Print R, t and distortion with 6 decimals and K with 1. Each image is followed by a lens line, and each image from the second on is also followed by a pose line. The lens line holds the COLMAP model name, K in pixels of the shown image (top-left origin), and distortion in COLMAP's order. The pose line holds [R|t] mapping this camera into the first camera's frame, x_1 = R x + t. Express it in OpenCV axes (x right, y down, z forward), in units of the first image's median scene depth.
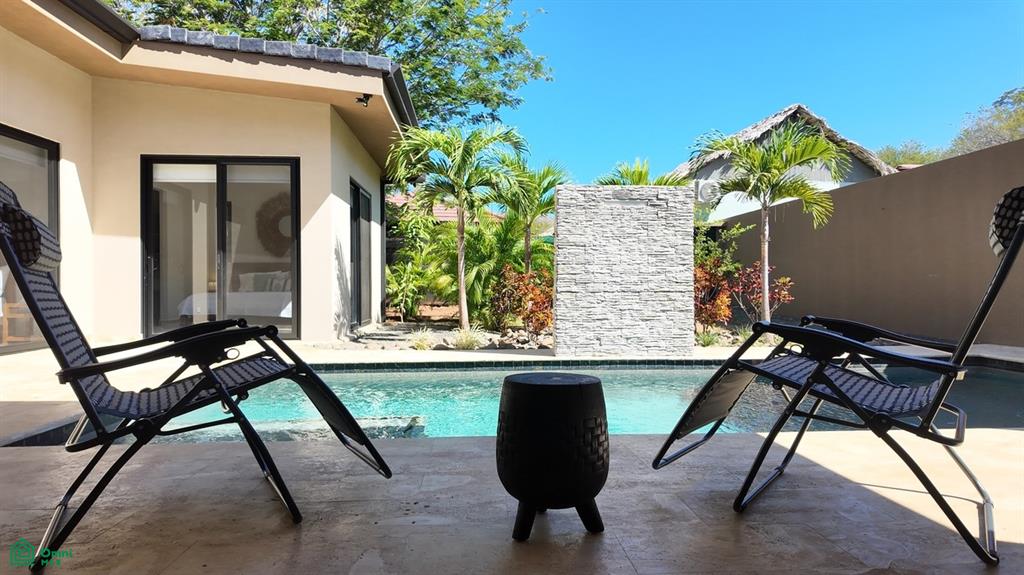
lens RADIAL K [[595.8, 0, 511.2], [0, 595.8, 284.9], [0, 0, 1]] dist [0.081095, -0.089454]
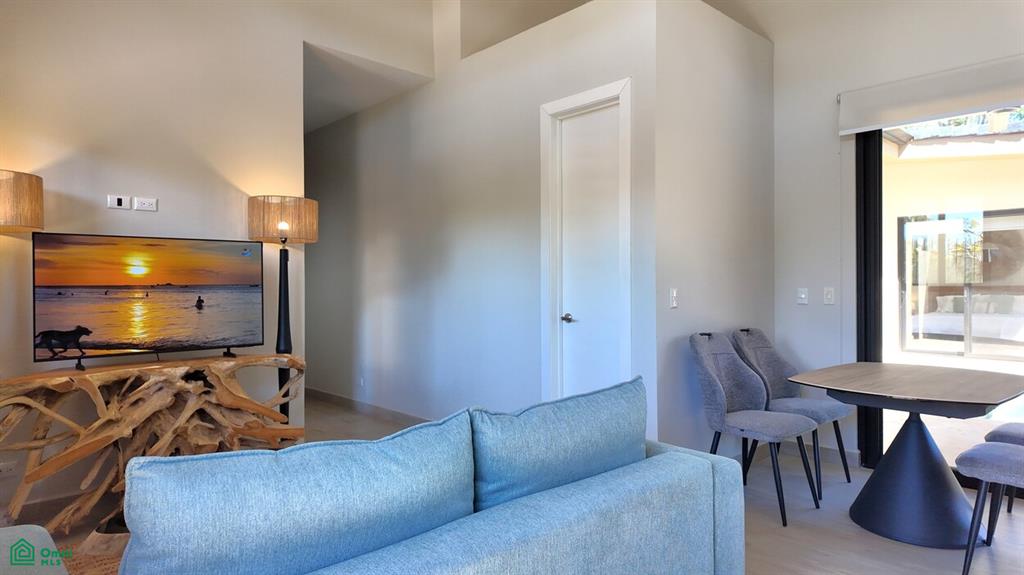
lens RADIAL K [[595.8, 0, 511.2], [0, 595.8, 284.9], [0, 0, 1]] dist [0.081095, -0.089454]
pose [[0.634747, -0.000319, -0.772720, -0.106502], [0.003720, 0.999990, 0.002643, -0.068892], [0.772711, -0.004552, 0.634741, -0.539779]]
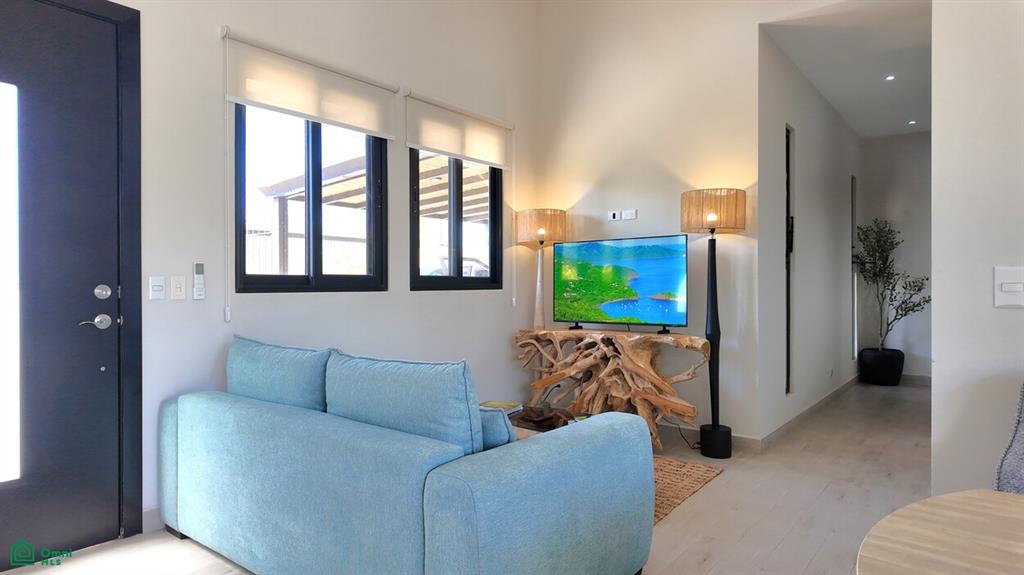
lens RADIAL K [[591.1, 0, 512.0], [0, 591.1, 287.5], [0, 0, 1]] dist [0.085310, -0.125200]
pose [[-0.676803, 0.005016, -0.736147, -0.109111], [0.003082, 0.999987, 0.003980, -0.058373], [0.736158, 0.000424, -0.676810, -0.148038]]
